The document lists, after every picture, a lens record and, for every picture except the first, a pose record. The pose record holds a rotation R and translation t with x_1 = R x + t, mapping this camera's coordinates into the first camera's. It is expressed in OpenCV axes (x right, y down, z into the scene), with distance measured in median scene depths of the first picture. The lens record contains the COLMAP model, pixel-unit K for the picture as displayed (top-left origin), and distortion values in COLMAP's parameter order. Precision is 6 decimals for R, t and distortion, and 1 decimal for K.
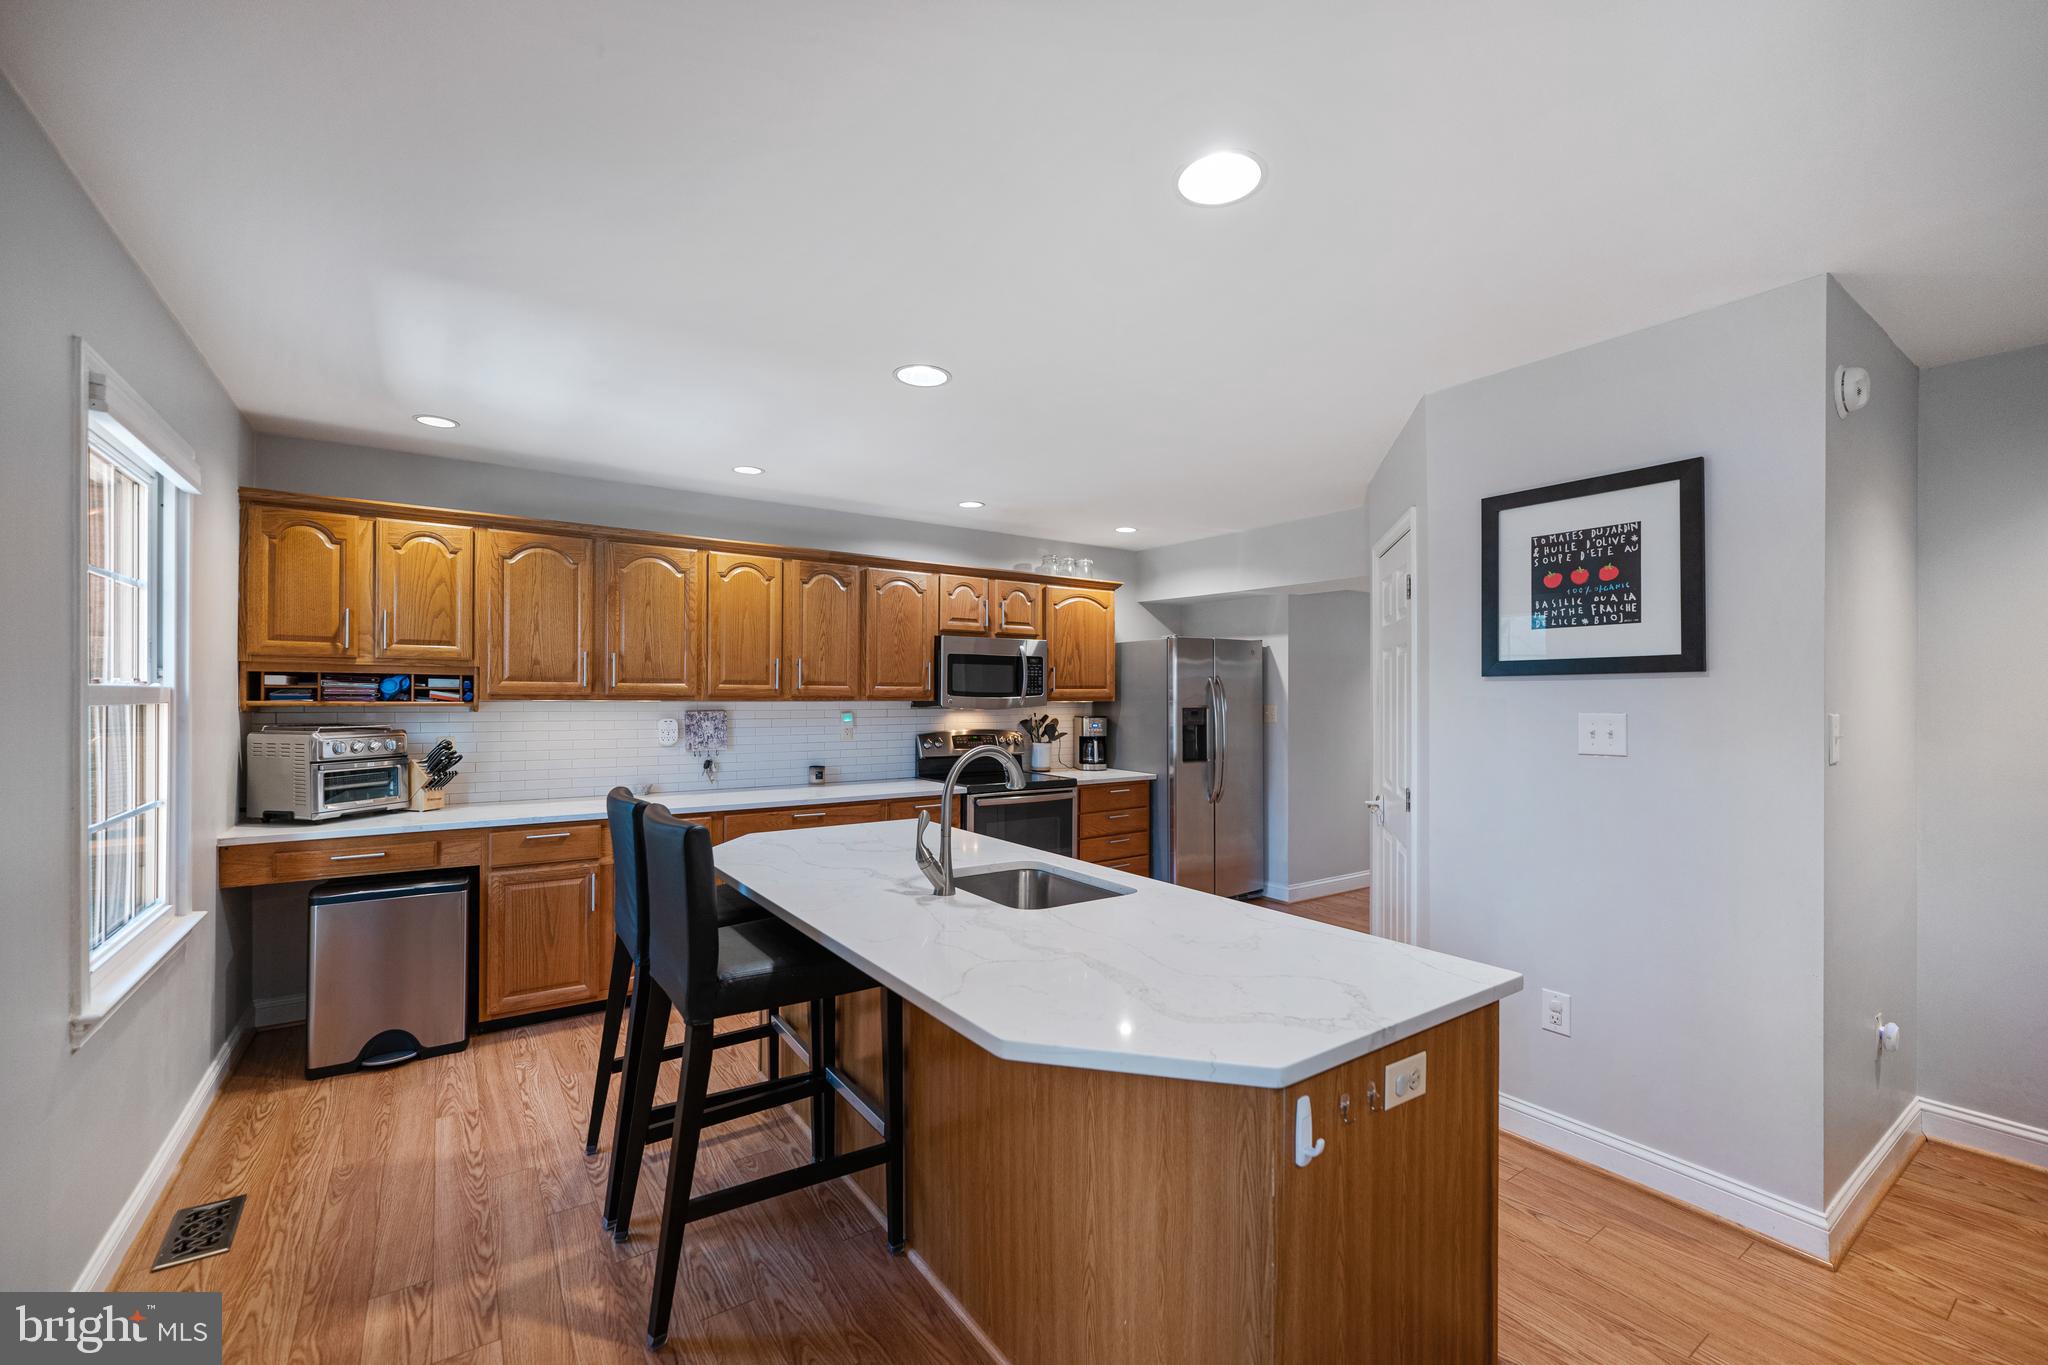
lens RADIAL K [[840.0, 0, 1028.8], [0, 840.0, 690.4], [0, 0, 1]] dist [0.001104, 0.000032]
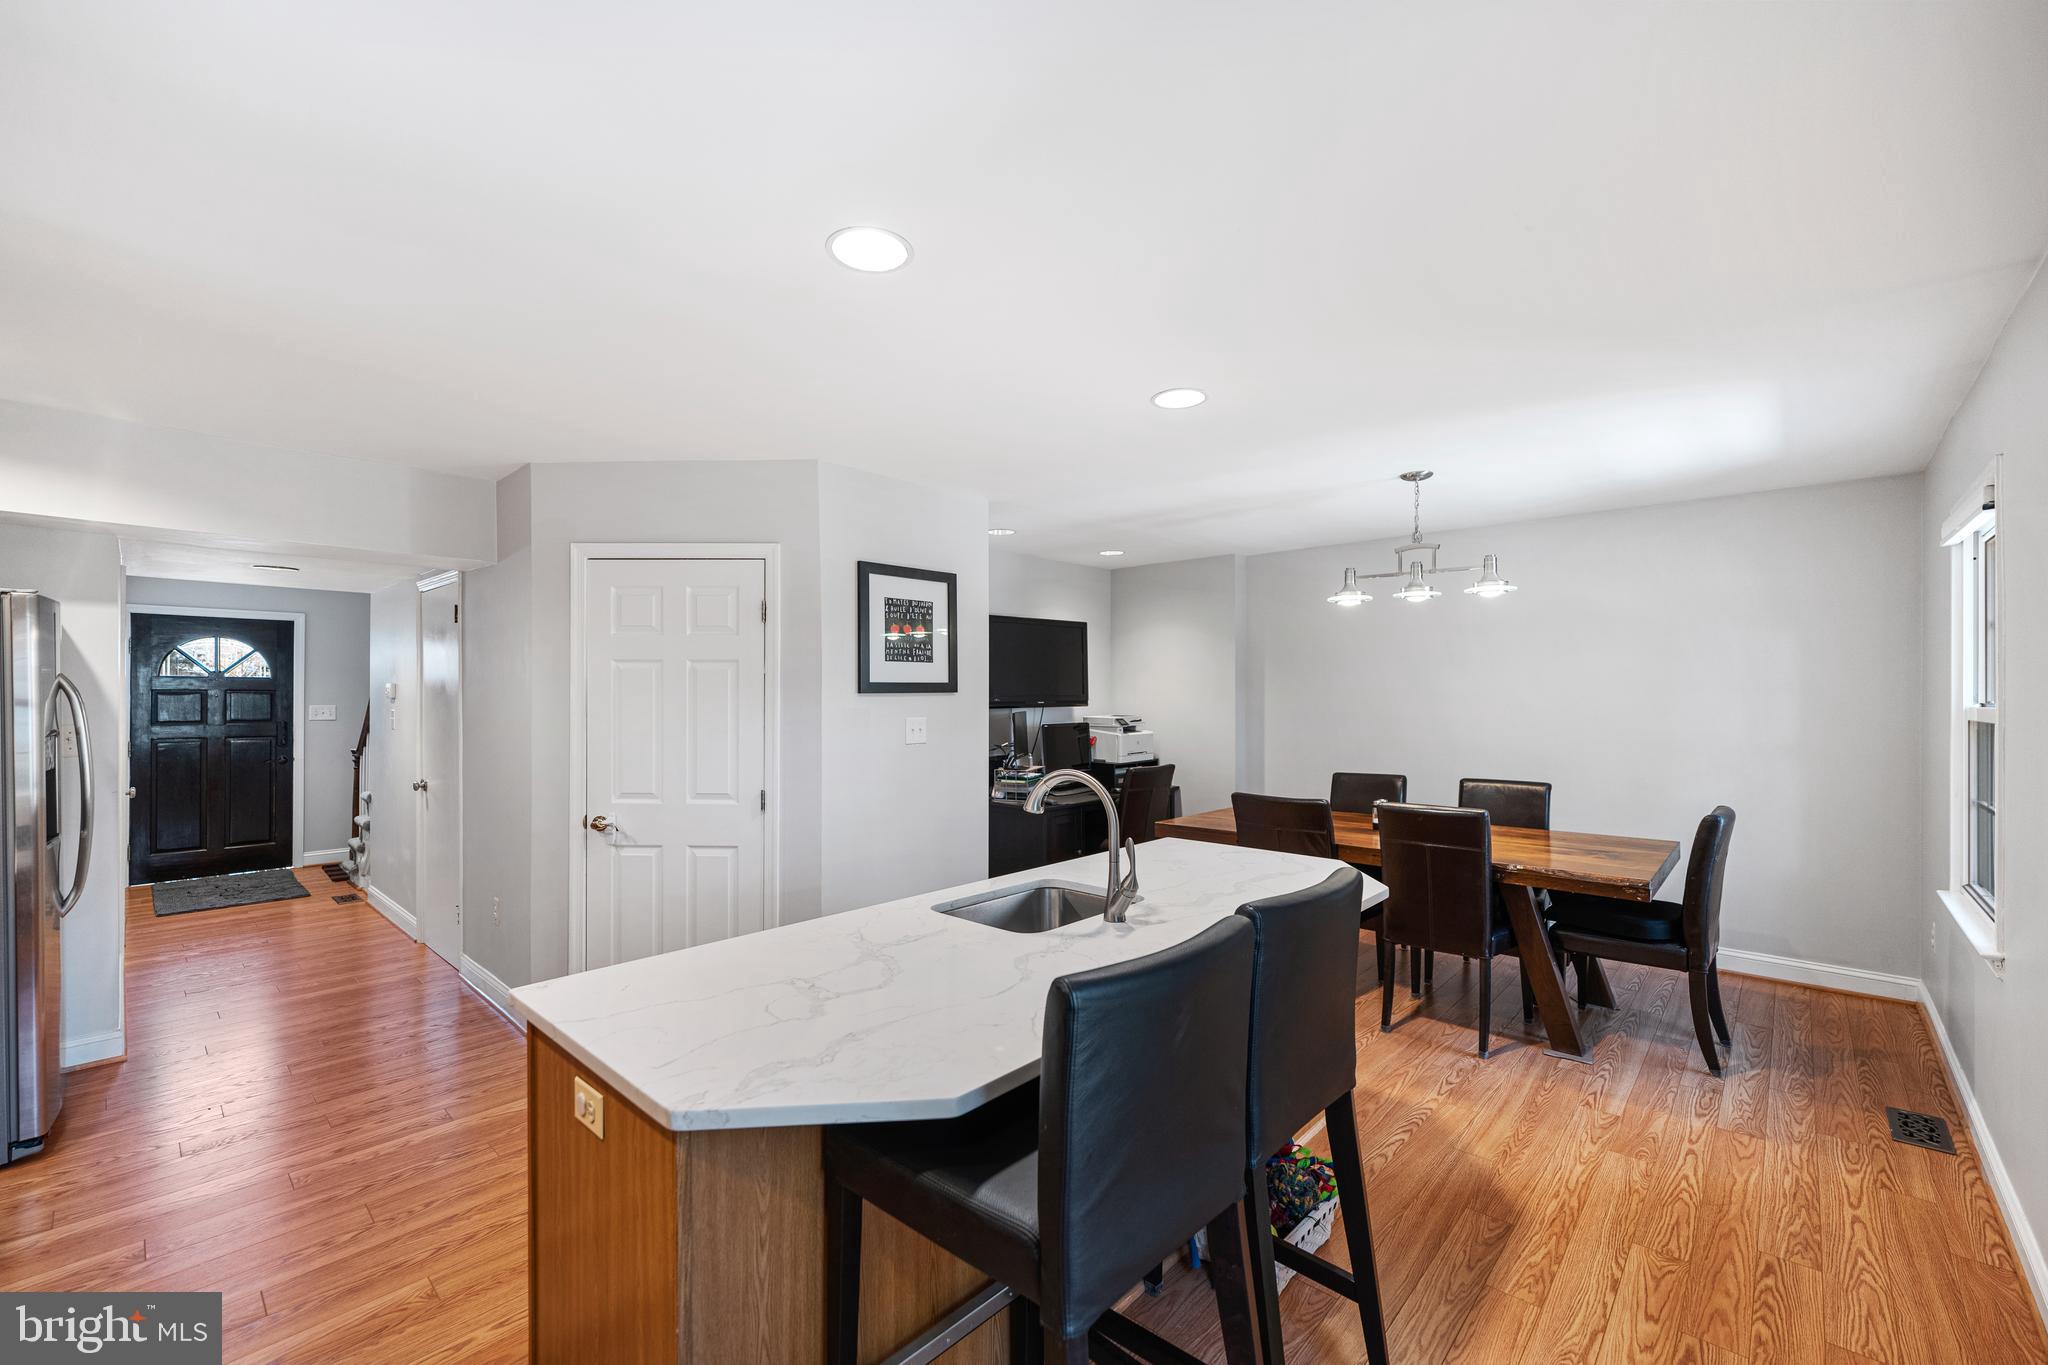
lens RADIAL K [[840.0, 0, 1029.4], [0, 840.0, 688.5], [0, 0, 1]] dist [0.001104, 0.000032]
pose [[-0.220656, -0.004999, 0.975339, -0.906598], [-0.009822, 0.999948, 0.002903, -0.033981], [-0.975302, -0.008939, -0.220694, 1.128703]]
